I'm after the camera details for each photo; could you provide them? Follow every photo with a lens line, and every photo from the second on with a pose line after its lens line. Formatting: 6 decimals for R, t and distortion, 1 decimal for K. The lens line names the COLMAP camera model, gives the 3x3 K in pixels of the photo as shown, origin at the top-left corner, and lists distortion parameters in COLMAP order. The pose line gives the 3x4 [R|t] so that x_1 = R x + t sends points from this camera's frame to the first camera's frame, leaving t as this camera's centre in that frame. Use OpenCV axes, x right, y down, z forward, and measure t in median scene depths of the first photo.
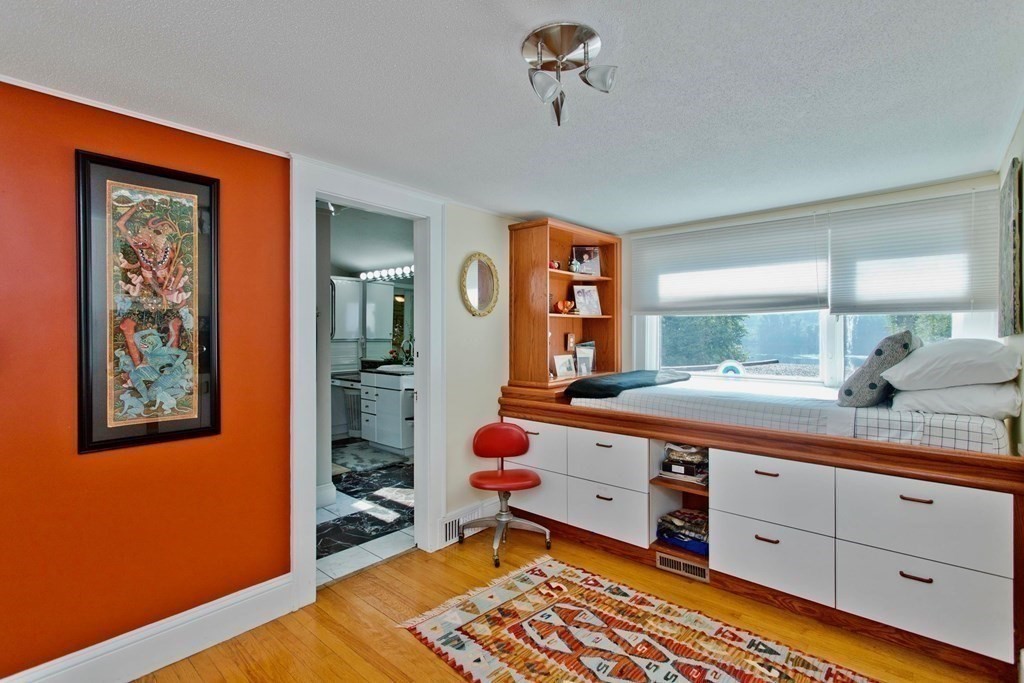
lens RADIAL K [[489.0, 0, 512.0], [0, 489.0, 341.5], [0, 0, 1]] dist [0.025815, 0.000180]
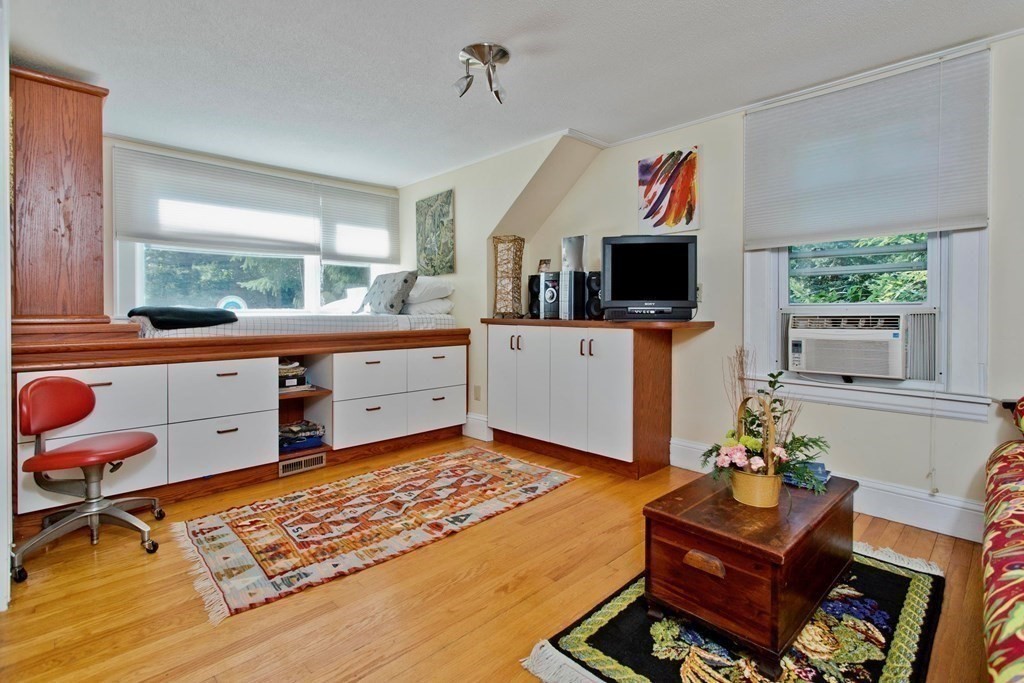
lens RADIAL K [[487.3, 0, 514.4], [0, 487.3, 322.3], [0, 0, 1]] dist [0.000537, 0.000113]
pose [[0.056467, -0.020966, 0.998184, -0.823223], [0.016862, 0.999657, 0.020043, 0.121780], [-0.998262, 0.015700, 0.056801, 0.476153]]
